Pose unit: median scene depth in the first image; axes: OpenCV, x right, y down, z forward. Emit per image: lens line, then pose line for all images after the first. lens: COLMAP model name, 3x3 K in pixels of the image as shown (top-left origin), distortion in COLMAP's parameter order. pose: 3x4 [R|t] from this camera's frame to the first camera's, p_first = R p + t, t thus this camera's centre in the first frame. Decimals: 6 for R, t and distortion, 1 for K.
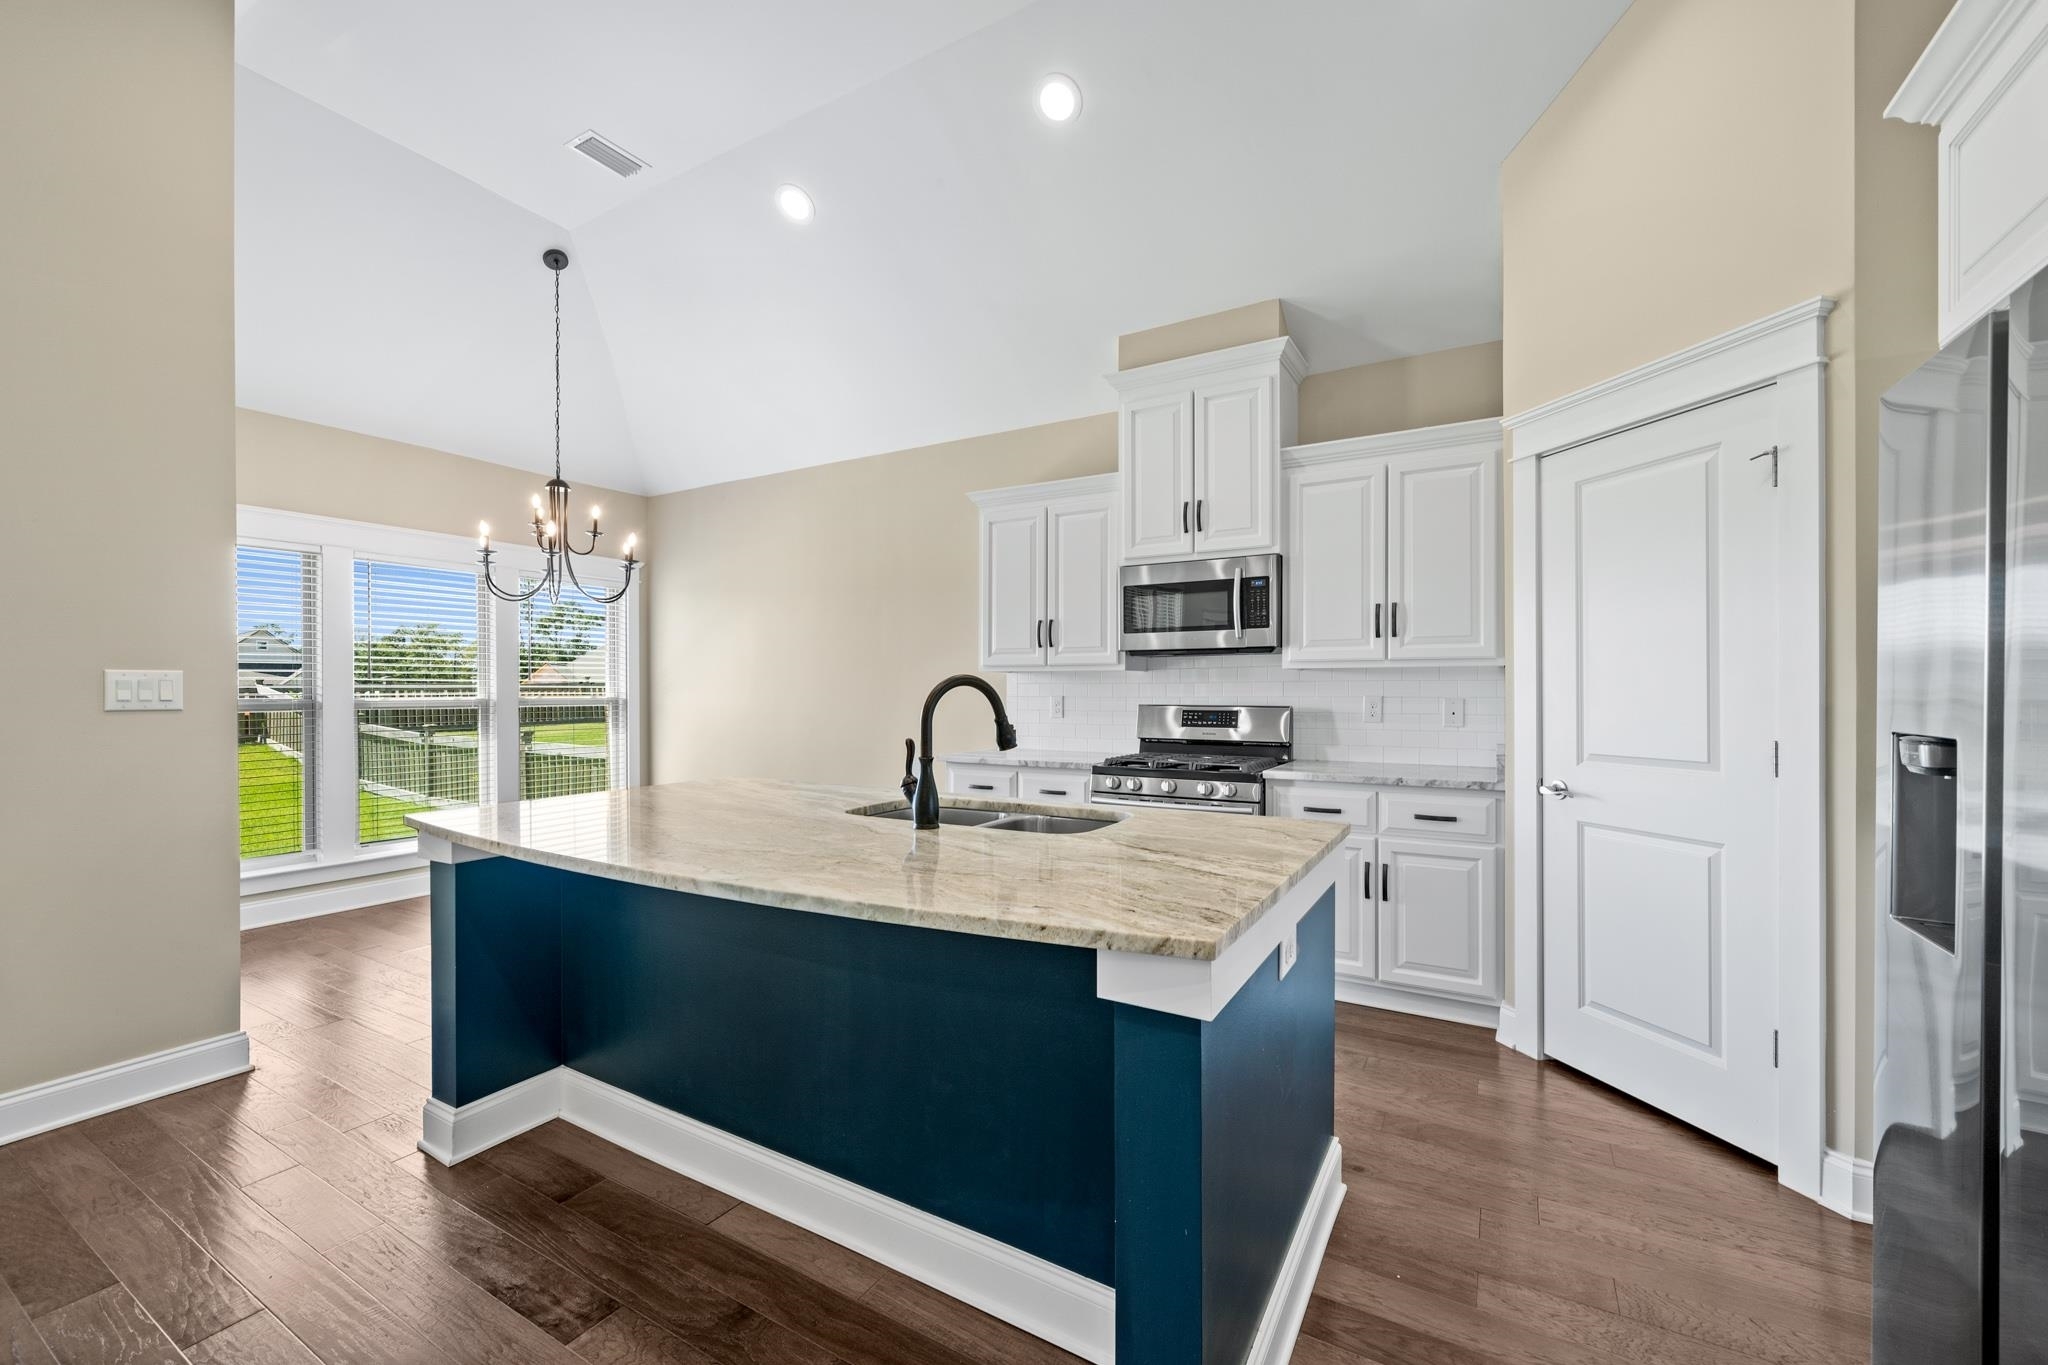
lens RADIAL K [[820.6, 0, 1012.6], [0, 820.6, 695.3], [0, 0, 1]] dist [0.002403, -0.000819]
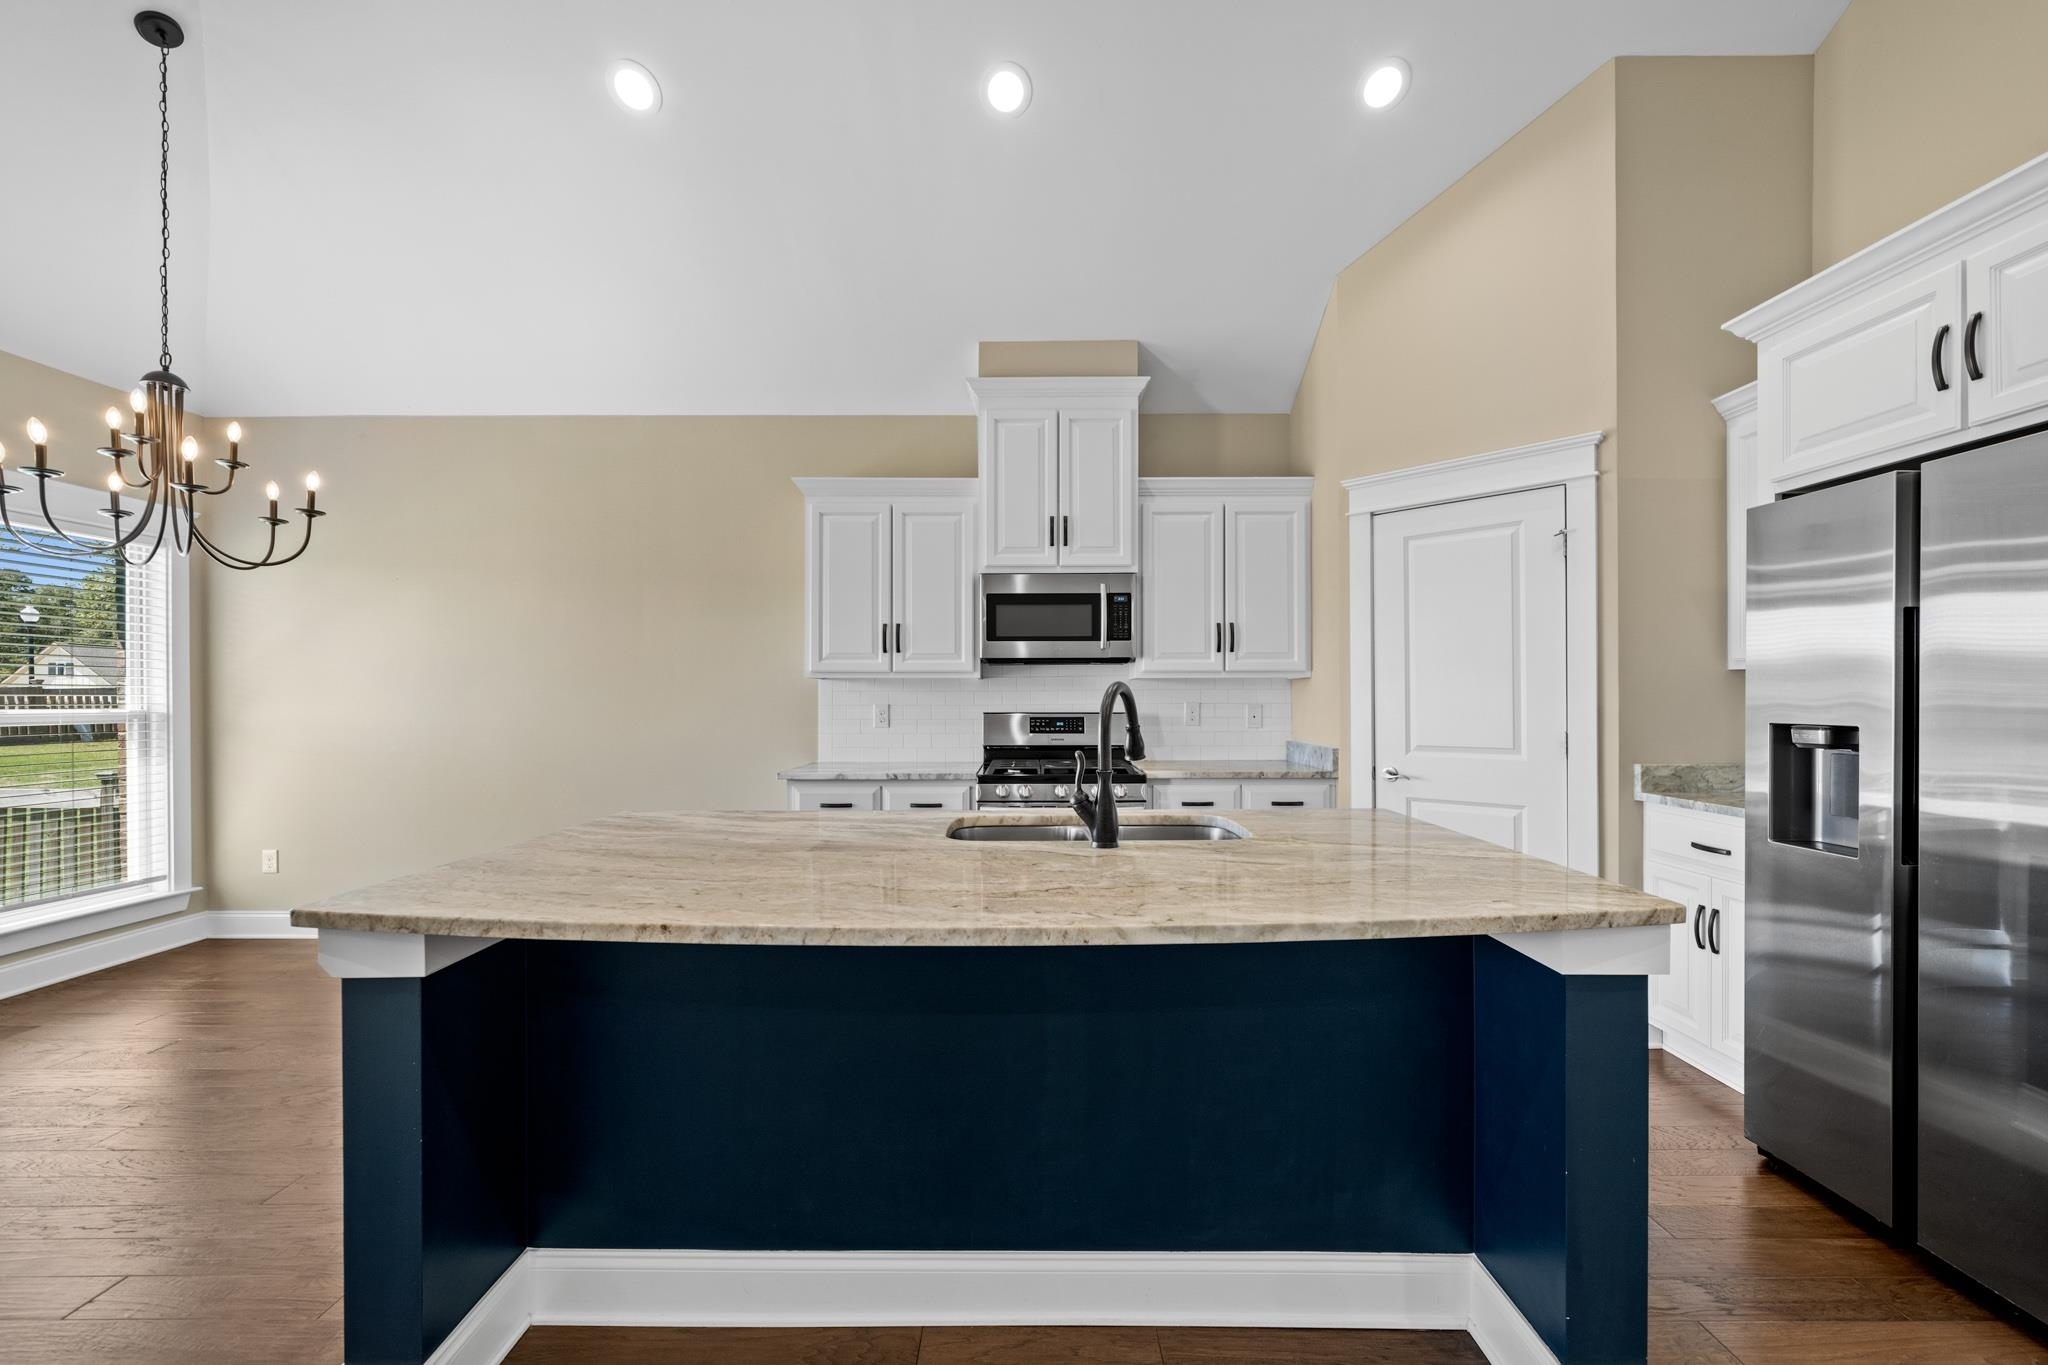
lens RADIAL K [[820.6, 0, 1005.1], [0, 820.6, 698.5], [0, 0, 1]] dist [0.002403, -0.000819]
pose [[0.864627, -0.003468, 0.502402, -0.370007], [0.006229, 0.999973, -0.003817, -0.001857], [-0.502375, 0.006429, 0.864626, 0.139175]]
